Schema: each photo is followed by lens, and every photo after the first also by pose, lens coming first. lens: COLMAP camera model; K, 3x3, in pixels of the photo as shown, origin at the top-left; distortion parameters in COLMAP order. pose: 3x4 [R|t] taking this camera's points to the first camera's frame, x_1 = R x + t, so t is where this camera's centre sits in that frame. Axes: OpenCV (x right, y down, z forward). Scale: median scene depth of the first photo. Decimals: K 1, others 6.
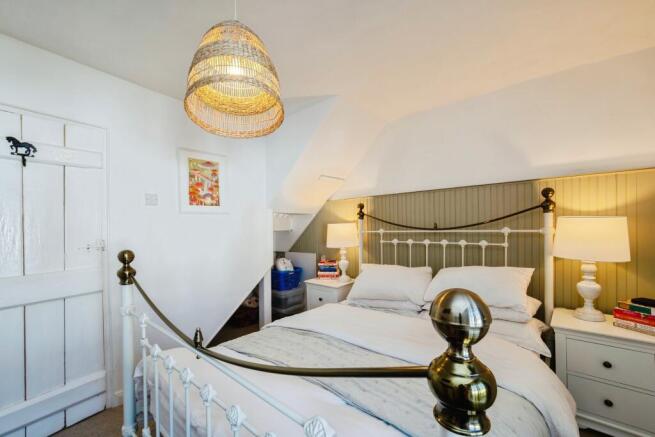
lens RADIAL K [[272.8, 0, 324.4], [0, 272.8, 232.3], [0, 0, 1]] dist [-0.001820, -0.000307]
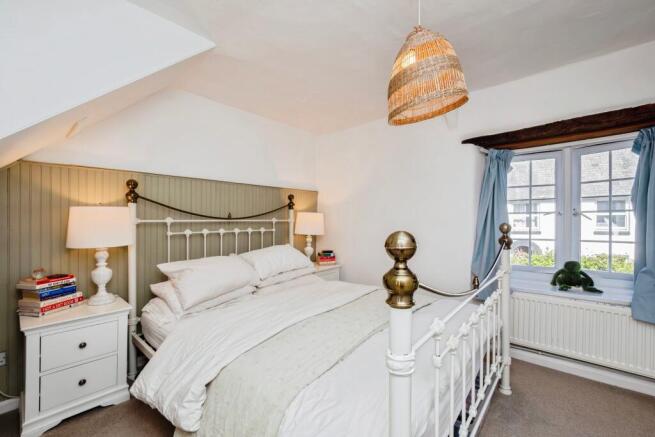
lens RADIAL K [[272.8, 0, 327.3], [0, 272.8, 218.8], [0, 0, 1]] dist [-0.001820, -0.000307]
pose [[-0.018689, 0.009480, 0.999780, -0.651498], [0.004954, 0.999944, -0.009389, 0.001156], [-0.999813, 0.004777, -0.018735, 0.602191]]
